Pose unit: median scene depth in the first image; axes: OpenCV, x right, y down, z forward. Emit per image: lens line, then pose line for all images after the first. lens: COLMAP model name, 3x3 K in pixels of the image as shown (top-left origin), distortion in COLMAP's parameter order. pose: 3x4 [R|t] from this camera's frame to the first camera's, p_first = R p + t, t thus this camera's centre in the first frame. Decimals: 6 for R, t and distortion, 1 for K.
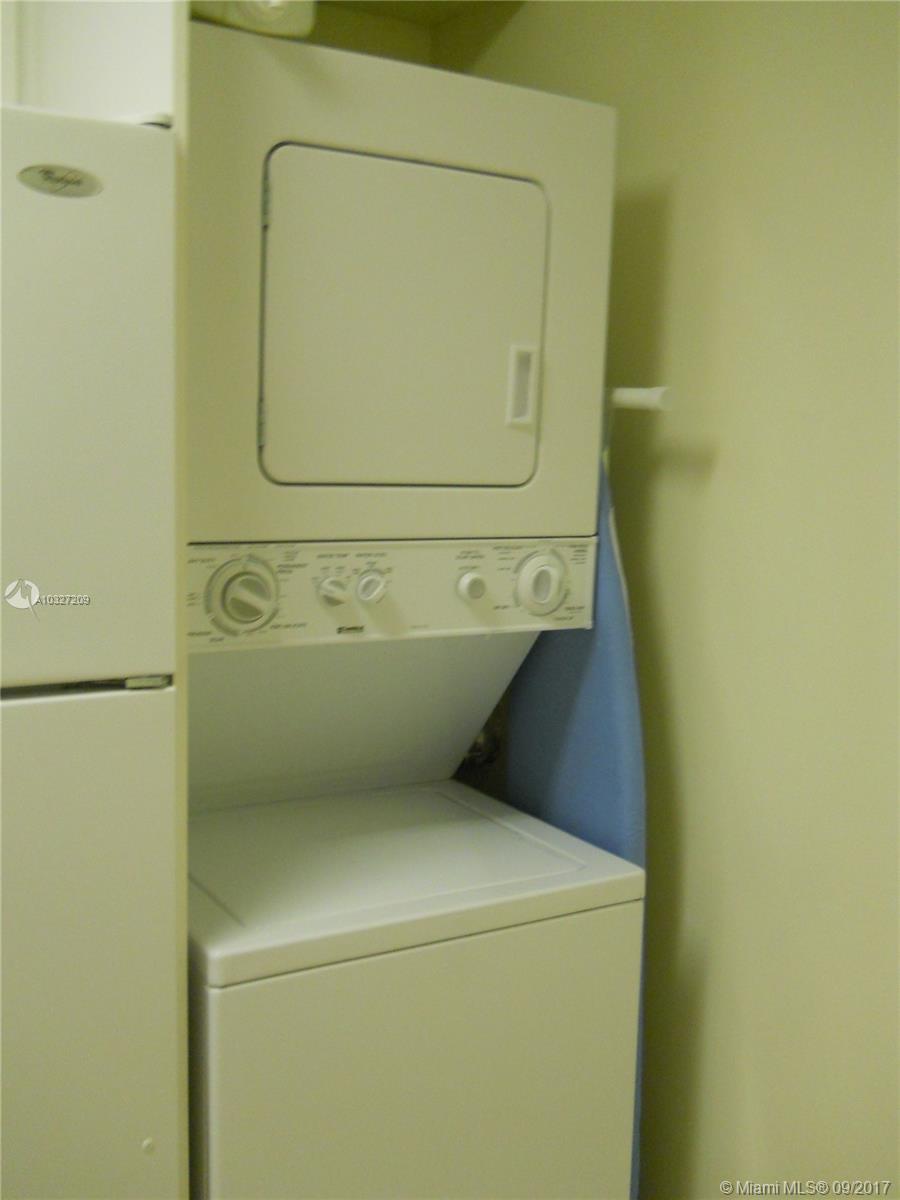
lens RADIAL K [[1330.5, 0, 450.2], [0, 1330.5, 636.4], [0, 0, 1]] dist [0.008559, -0.010728]
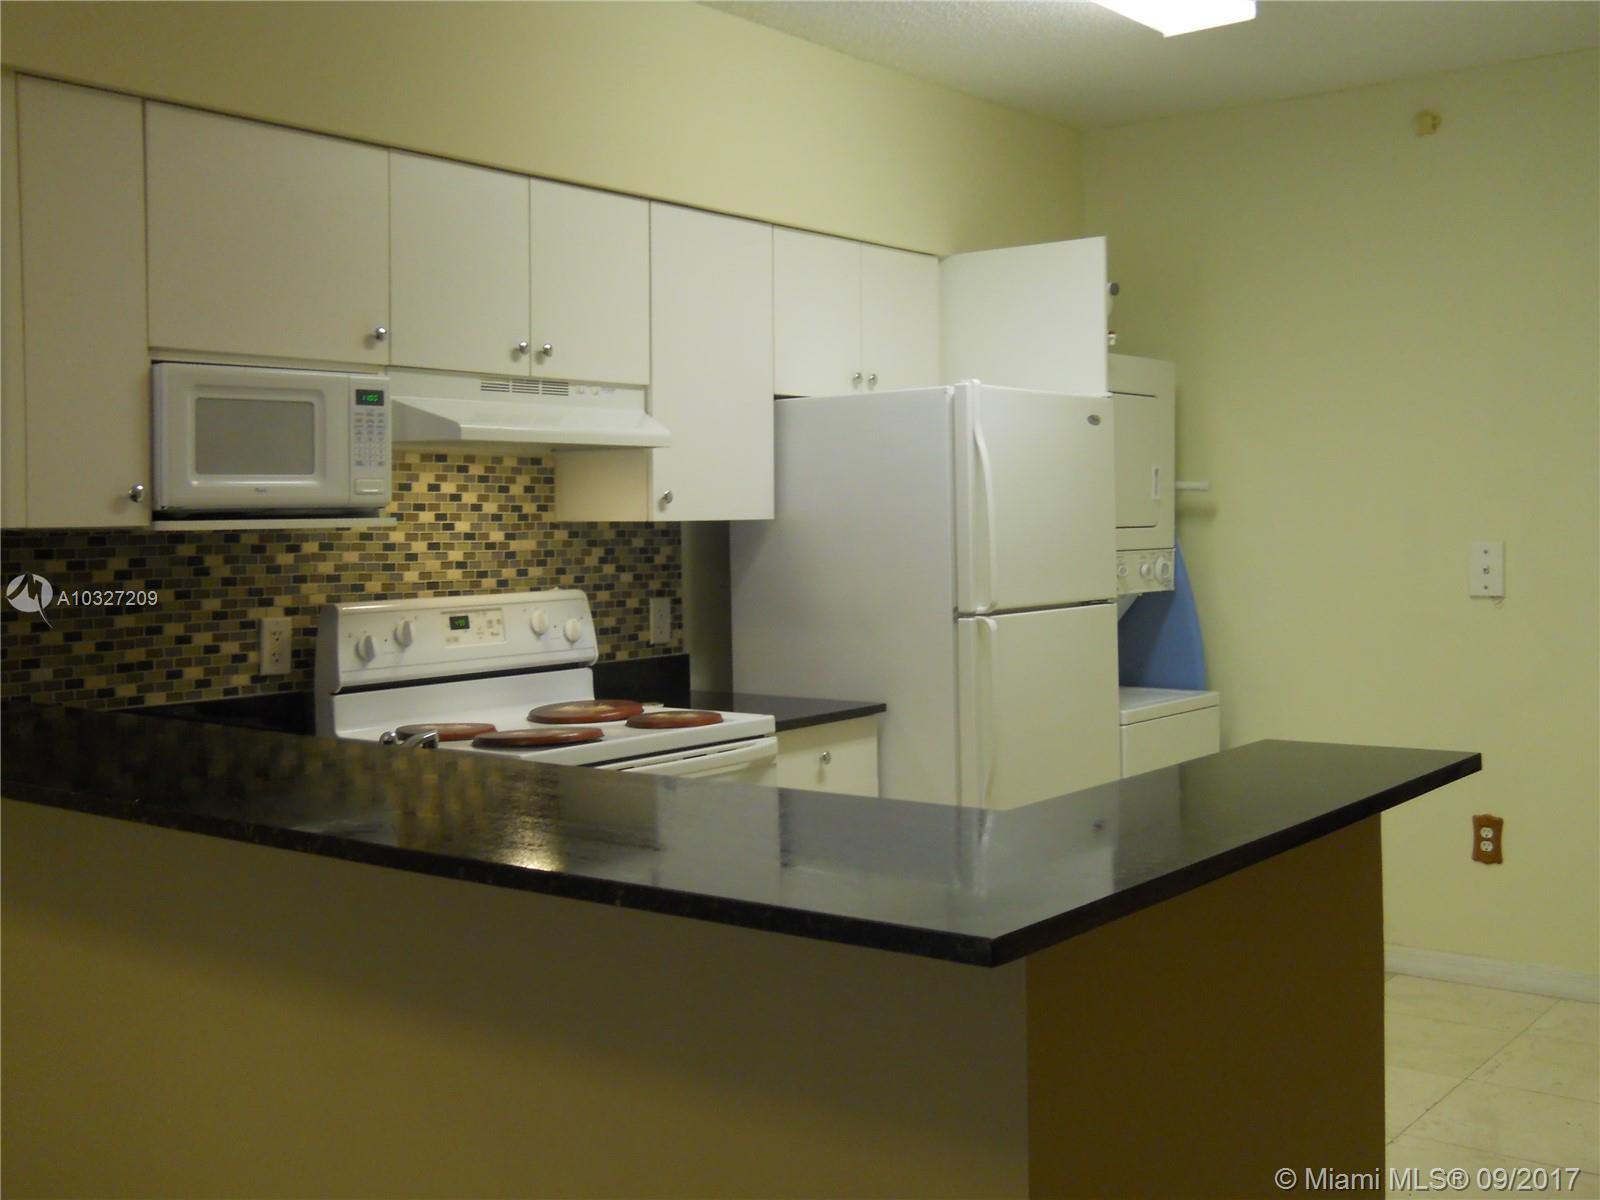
lens RADIAL K [[1726.7, 0, 800.0], [0, 1726.7, 600.0], [0, 0, 1]] dist [-0.039805, -0.007593]
pose [[0.937364, -0.057204, 0.343623, -1.523587], [0.088928, 0.993036, -0.077271, 0.184001], [-0.336810, 0.102988, 0.935923, -1.527380]]
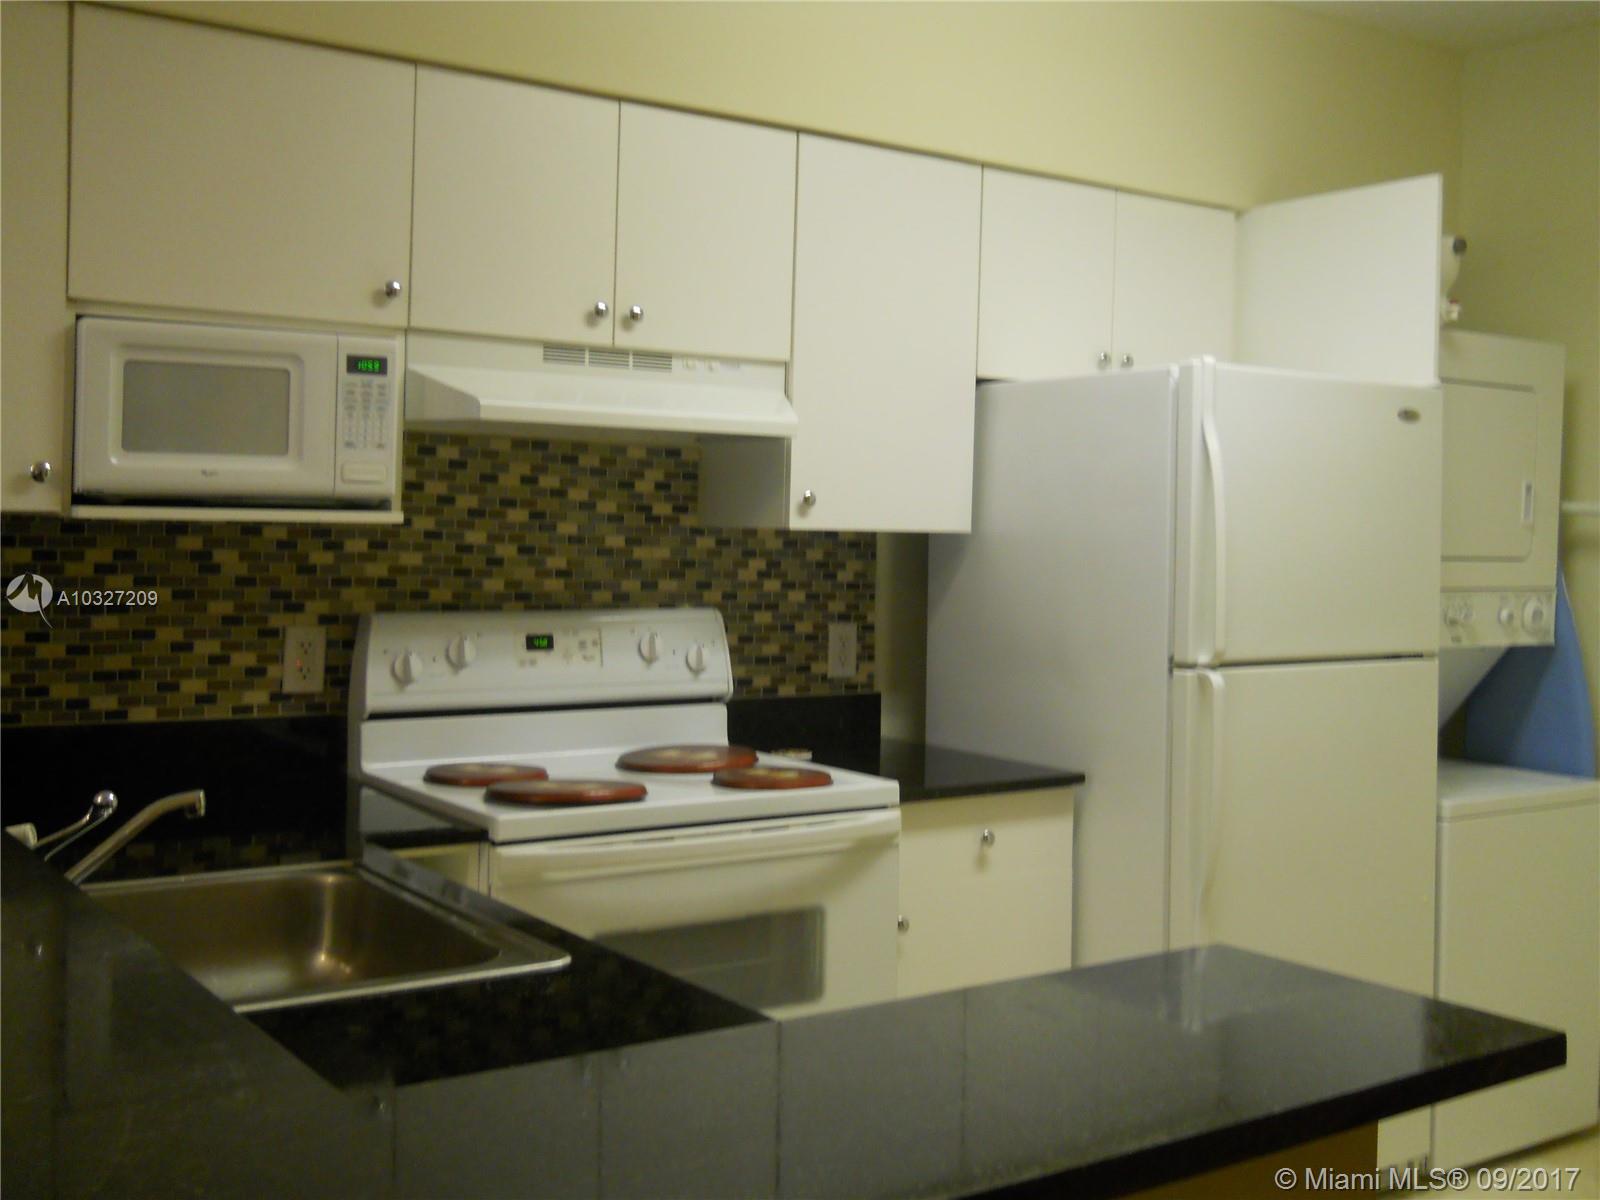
lens RADIAL K [[1743.6, 0, 800.0], [0, 1743.6, 600.0], [0, 0, 1]] dist [-0.025920, 0.007664]
pose [[0.998422, -0.010065, 0.055241, -1.011318], [0.015540, 0.994907, -0.099593, 0.149101], [-0.053957, 0.100294, 0.993494, -1.188325]]
